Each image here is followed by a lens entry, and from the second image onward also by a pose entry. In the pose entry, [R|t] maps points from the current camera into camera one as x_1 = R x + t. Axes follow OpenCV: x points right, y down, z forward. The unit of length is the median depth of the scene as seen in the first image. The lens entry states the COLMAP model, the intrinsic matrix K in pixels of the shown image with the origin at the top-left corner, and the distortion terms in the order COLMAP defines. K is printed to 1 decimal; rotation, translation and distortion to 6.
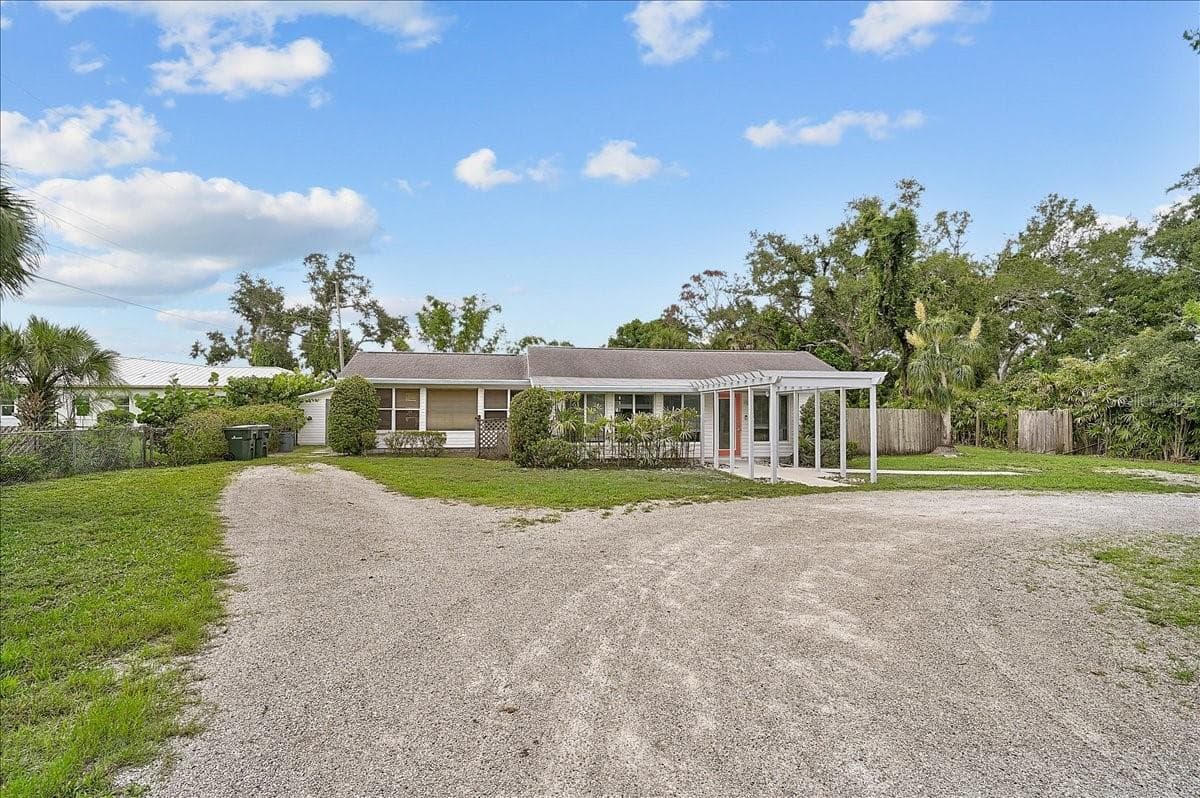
lens RADIAL K [[565.2, 0, 596.4], [0, 565.2, 401.5], [0, 0, 1]] dist [-0.009523, -0.001283]
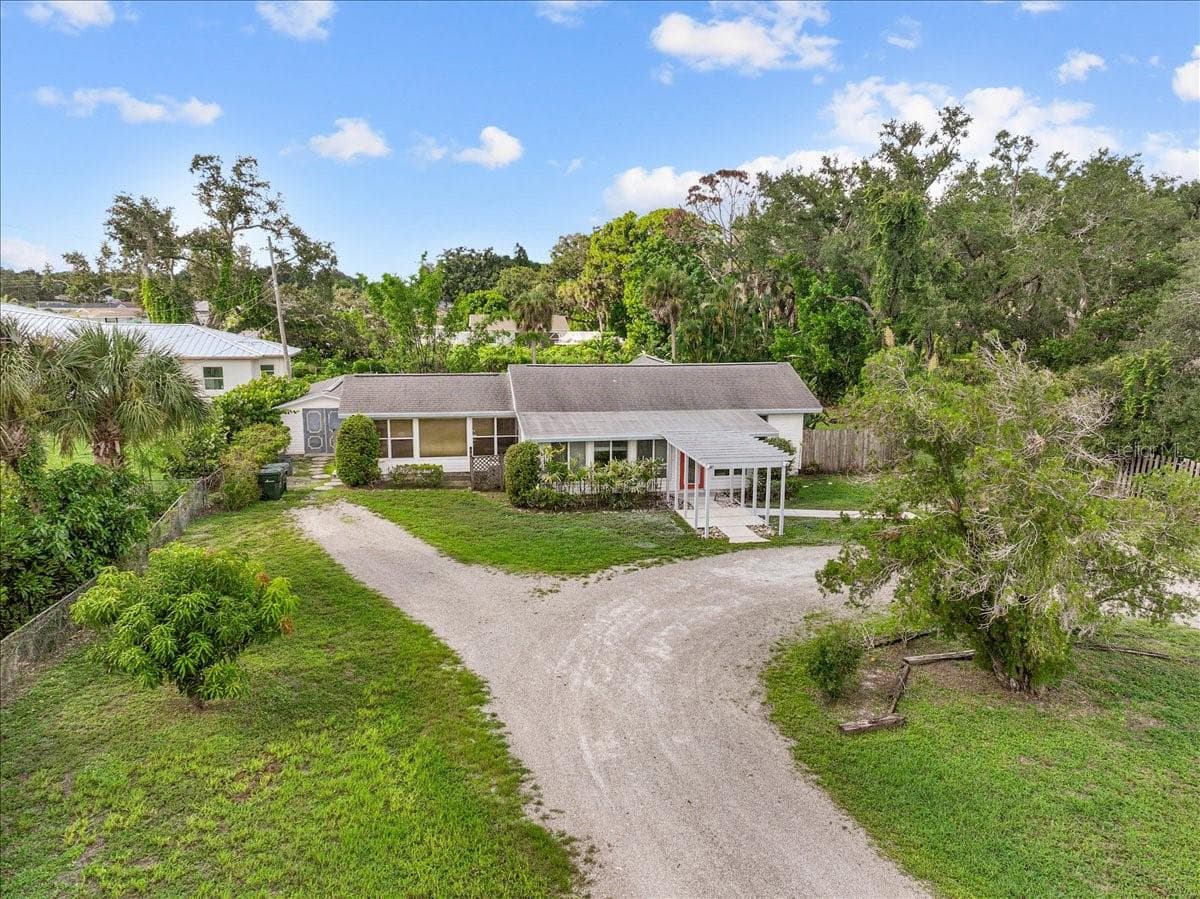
lens RADIAL K [[851.1, 0, 603.7], [0, 851.1, 445.8], [0, 0, 1]] dist [0.000922, 0.048534]
pose [[0.999410, -0.000841, 0.034335, -0.003475], [-0.005989, 0.980117, 0.198329, -0.159812], [-0.033819, -0.198418, 0.979534, -0.325907]]
